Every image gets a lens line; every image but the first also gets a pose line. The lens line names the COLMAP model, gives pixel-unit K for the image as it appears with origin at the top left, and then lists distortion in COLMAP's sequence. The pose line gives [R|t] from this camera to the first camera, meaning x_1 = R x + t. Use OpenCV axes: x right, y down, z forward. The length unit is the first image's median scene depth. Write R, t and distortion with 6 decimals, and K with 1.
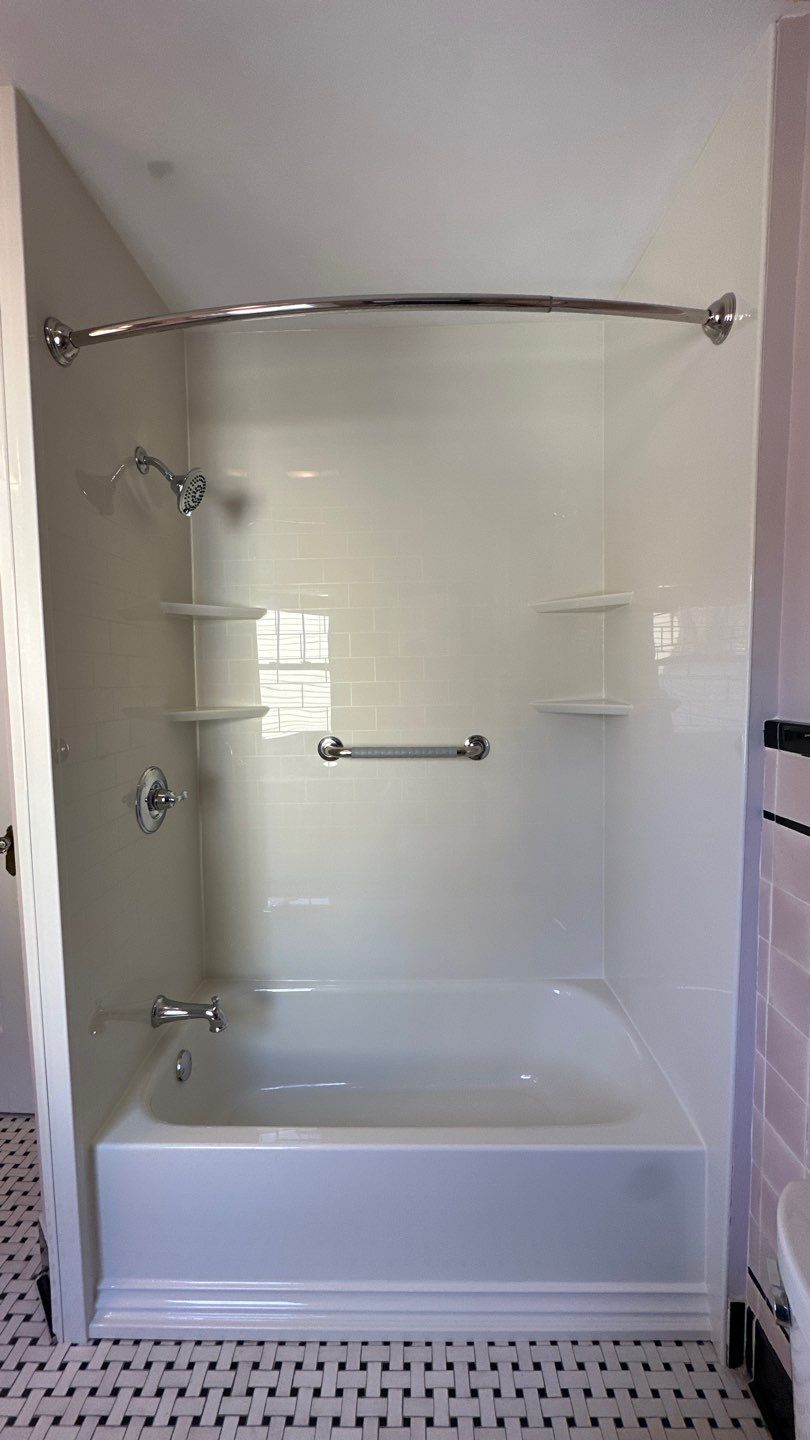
lens RADIAL K [[576.5, 0, 407.0], [0, 576.5, 715.1], [0, 0, 1]] dist [-0.004059, 0.001355]
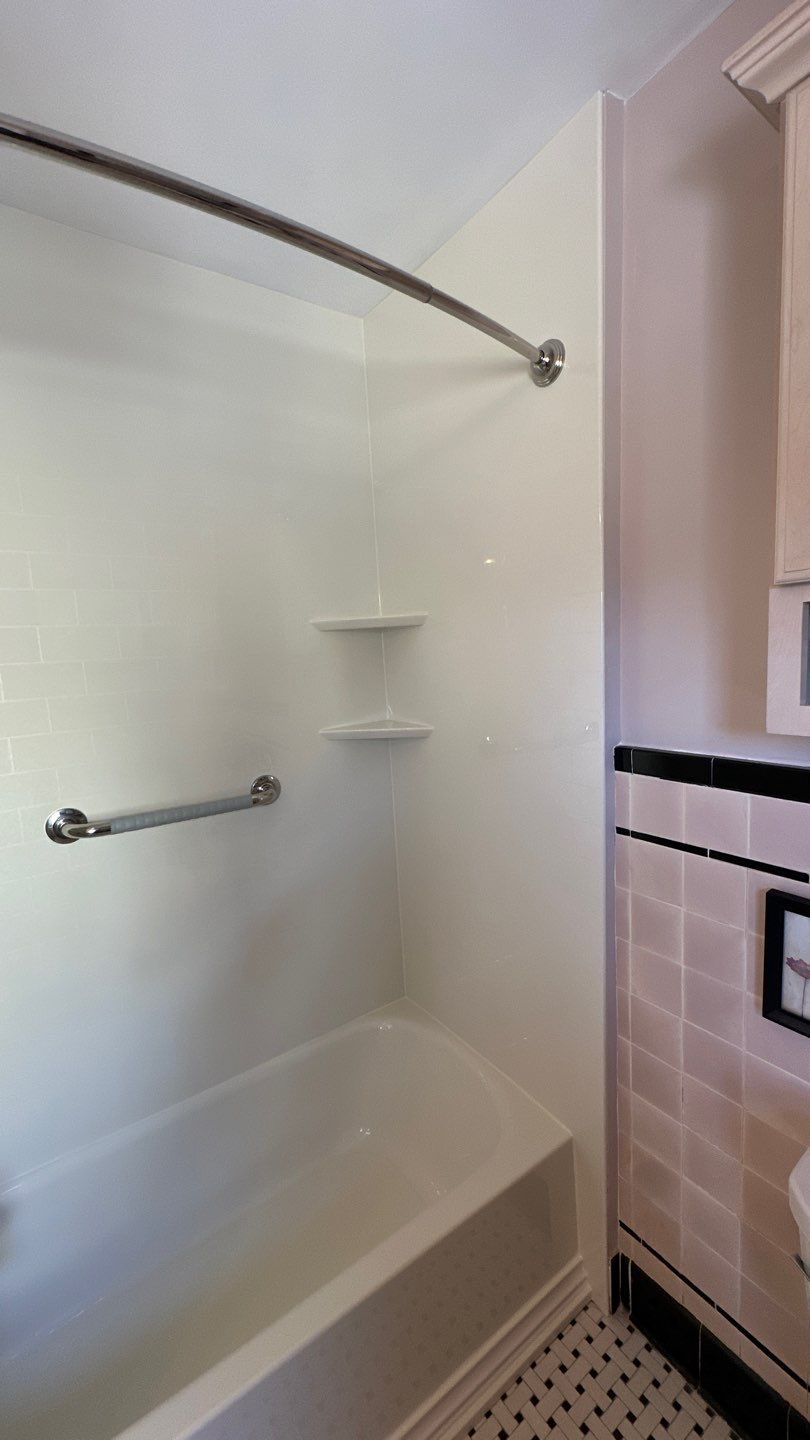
lens RADIAL K [[576.5, 0, 409.8], [0, 576.5, 720.0], [0, 0, 1]] dist [-0.004059, 0.001355]
pose [[0.809950, -0.095560, 0.578662, -0.282338], [0.082096, 0.995396, 0.049471, -0.109929], [-0.580725, 0.007437, 0.814066, 0.278568]]
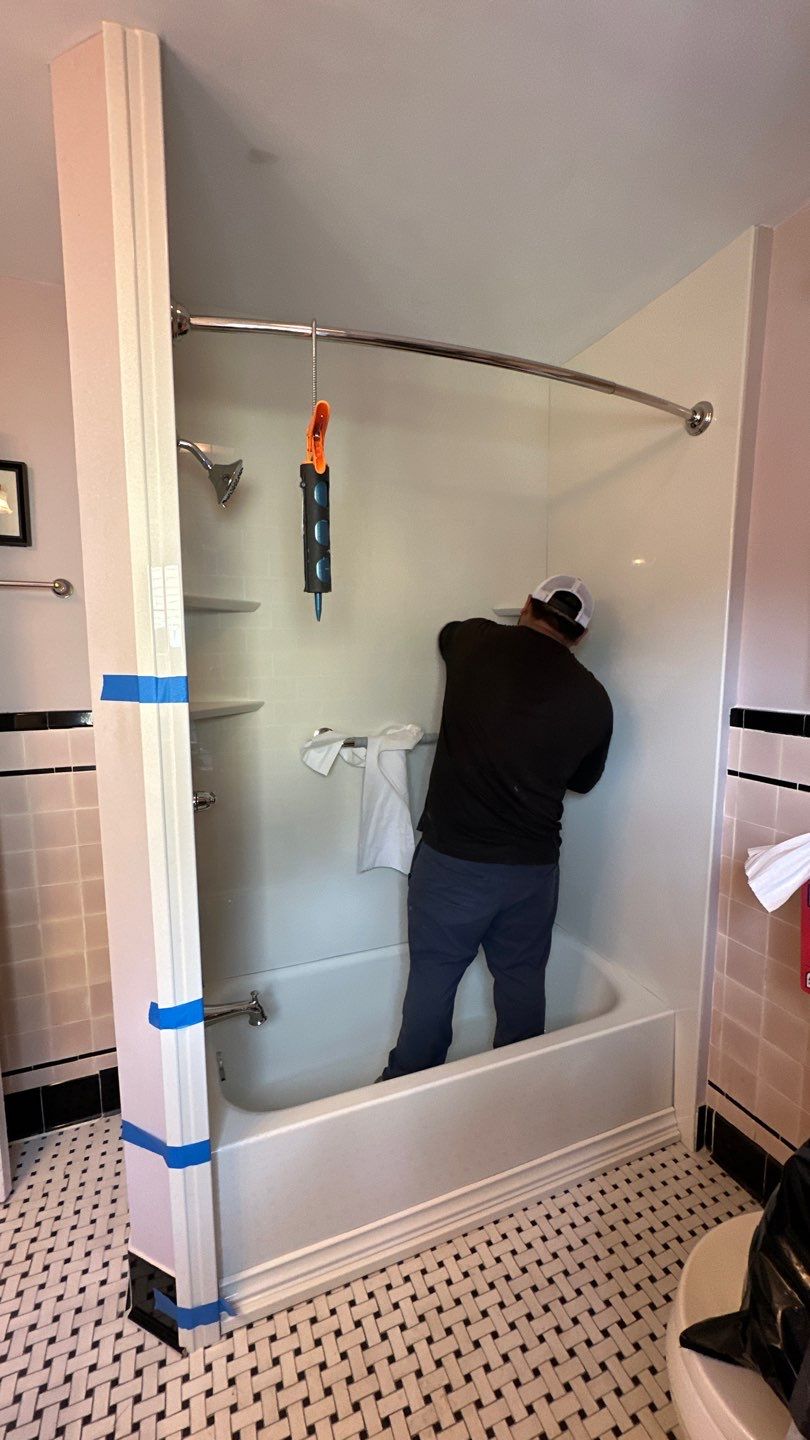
lens RADIAL K [[576.5, 0, 412.1], [0, 576.5, 720.1], [0, 0, 1]] dist [-0.004059, 0.001355]
pose [[0.920617, -0.032496, 0.389113, -0.587857], [0.017562, 0.998968, 0.041876, -0.030020], [-0.390072, -0.031718, 0.920238, -0.024759]]
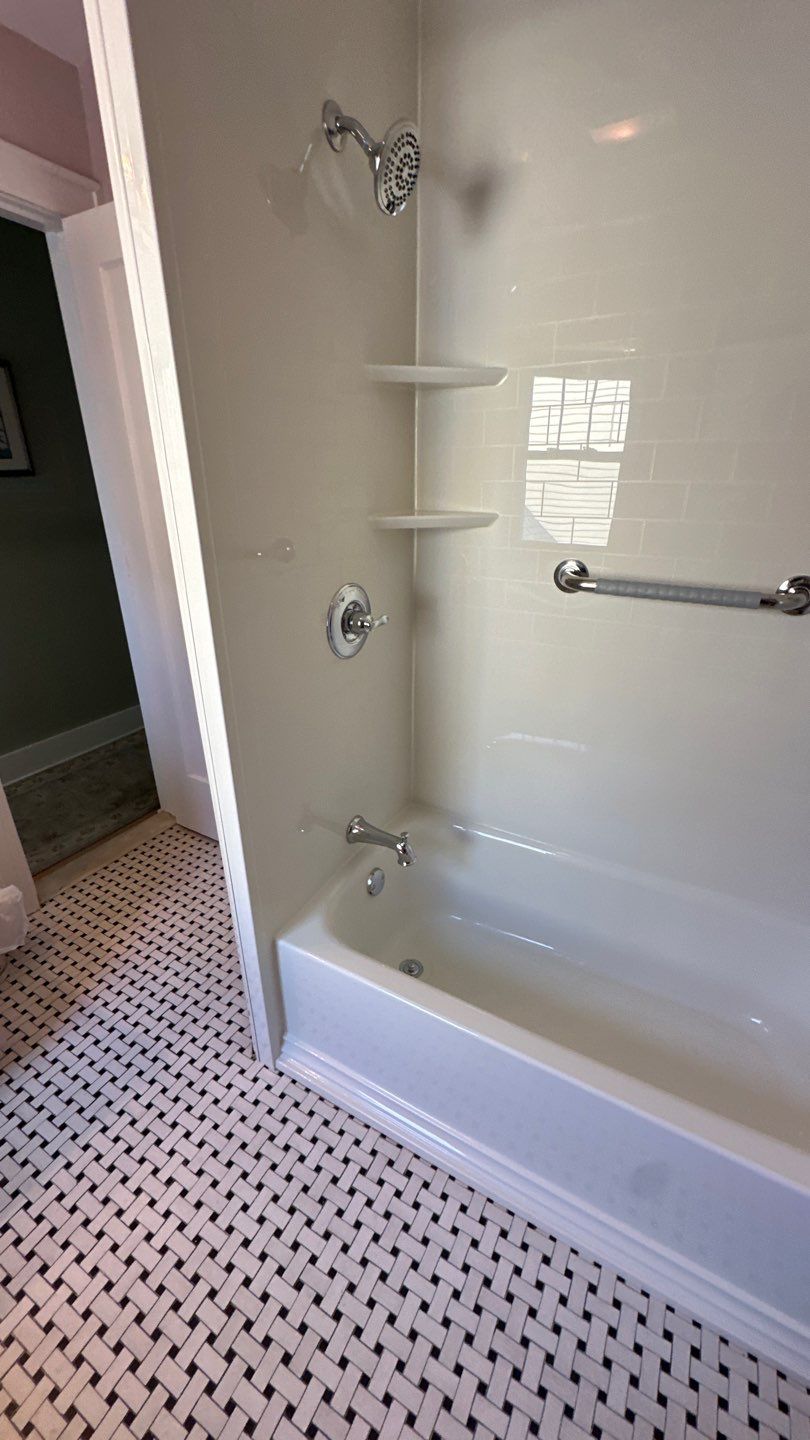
lens RADIAL K [[576.5, 0, 403.8], [0, 576.5, 721.3], [0, 0, 1]] dist [-0.004059, 0.001355]
pose [[0.877608, 0.200195, -0.435576, 0.062508], [-0.036133, 0.933664, 0.356322, -0.037866], [0.478016, -0.296972, 0.826625, 0.336078]]
